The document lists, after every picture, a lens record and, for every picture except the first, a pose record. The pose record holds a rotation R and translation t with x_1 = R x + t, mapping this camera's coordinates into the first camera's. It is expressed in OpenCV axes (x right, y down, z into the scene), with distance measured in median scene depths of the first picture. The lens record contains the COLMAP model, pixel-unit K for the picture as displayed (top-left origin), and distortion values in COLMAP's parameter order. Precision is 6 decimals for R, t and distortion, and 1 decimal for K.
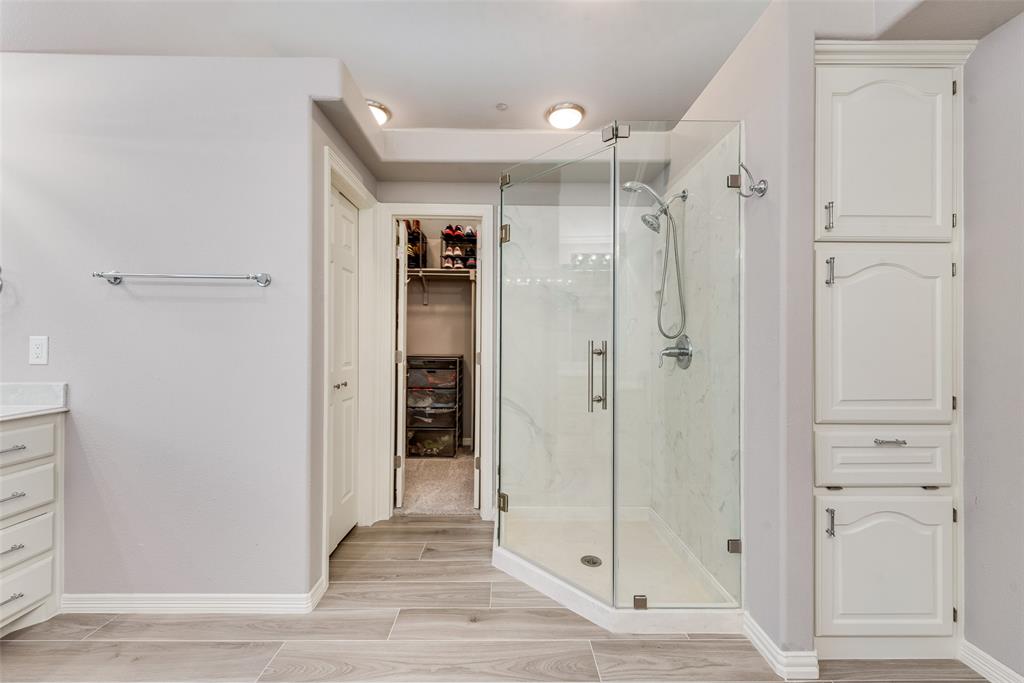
lens RADIAL K [[397.6, 0, 509.8], [0, 397.6, 344.2], [0, 0, 1]] dist [0.007509, -0.002656]
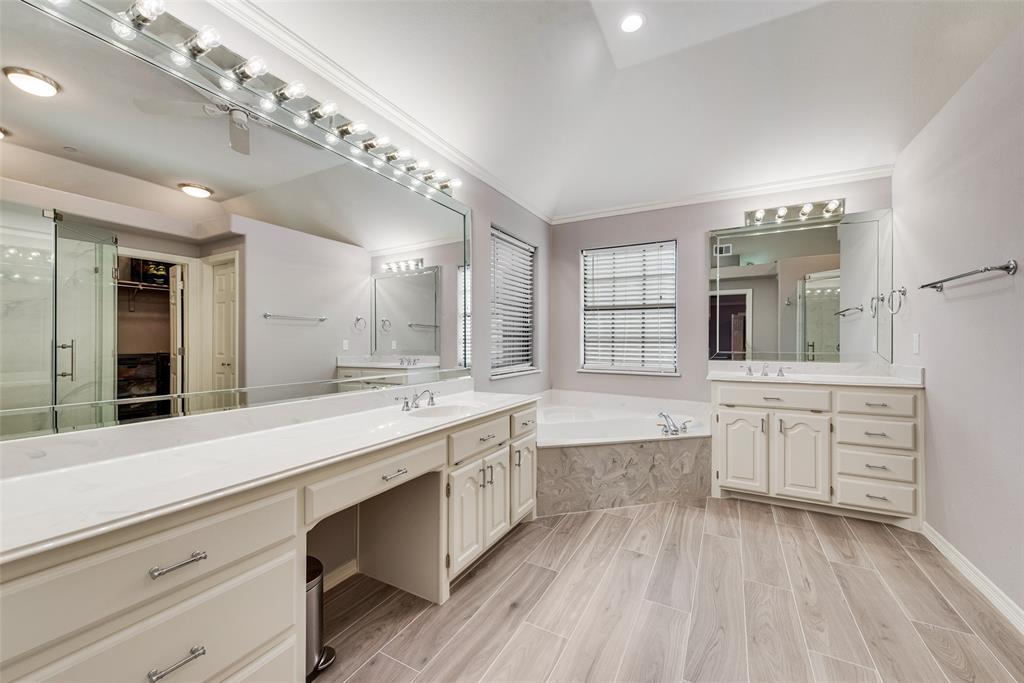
lens RADIAL K [[397.6, 0, 510.8], [0, 397.6, 342.9], [0, 0, 1]] dist [0.007509, -0.002656]
pose [[-0.479540, -0.005587, -0.877502, 0.810294], [-0.001173, 0.999983, -0.005726, 0.023231], [0.877519, -0.001717, -0.479539, 0.432192]]
